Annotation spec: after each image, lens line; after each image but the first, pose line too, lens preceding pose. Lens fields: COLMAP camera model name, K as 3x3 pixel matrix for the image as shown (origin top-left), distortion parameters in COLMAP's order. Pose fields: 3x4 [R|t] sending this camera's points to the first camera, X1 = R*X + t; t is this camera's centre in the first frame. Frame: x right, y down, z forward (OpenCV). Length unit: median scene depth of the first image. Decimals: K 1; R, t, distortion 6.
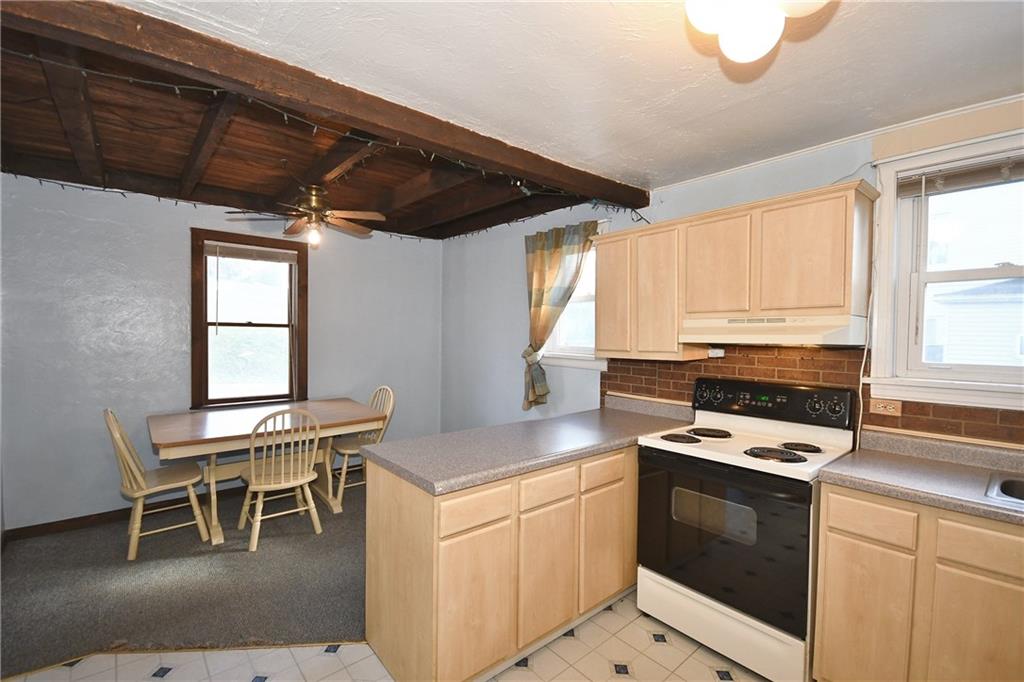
lens RADIAL K [[453.6, 0, 495.2], [0, 453.6, 337.4], [0, 0, 1]] dist [-0.001028, -0.000240]
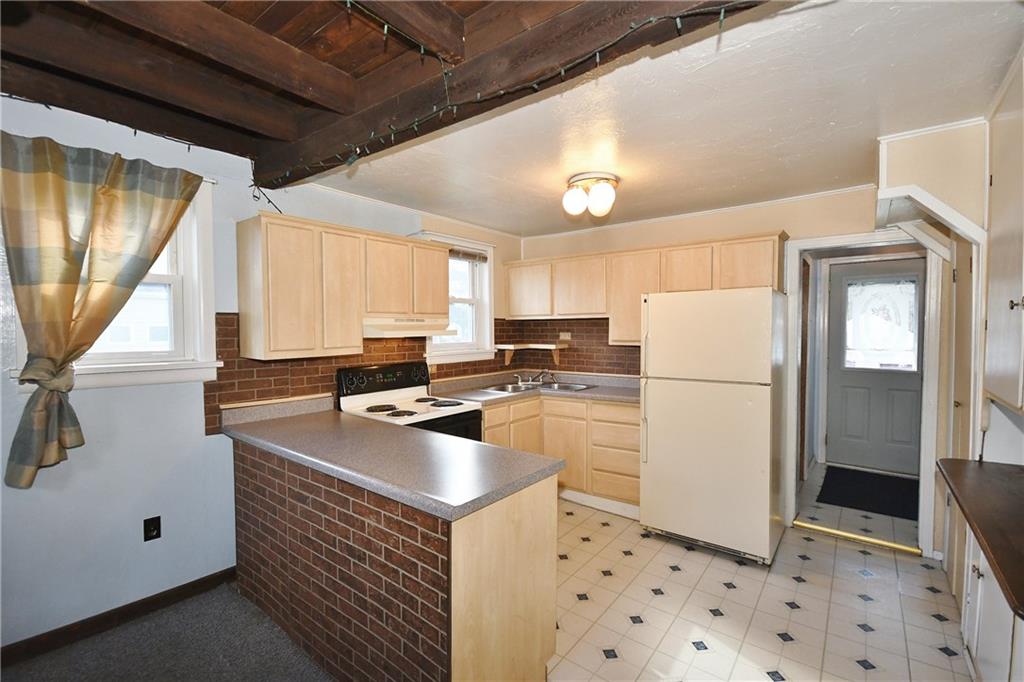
lens RADIAL K [[451.9, 0, 506.7], [0, 451.9, 344.0], [0, 0, 1]] dist [-0.001875, -0.000583]
pose [[-0.213113, -0.042995, 0.976081, -0.844182], [0.010889, 0.998865, 0.046375, -0.023463], [-0.976967, 0.020511, -0.212403, 0.946508]]
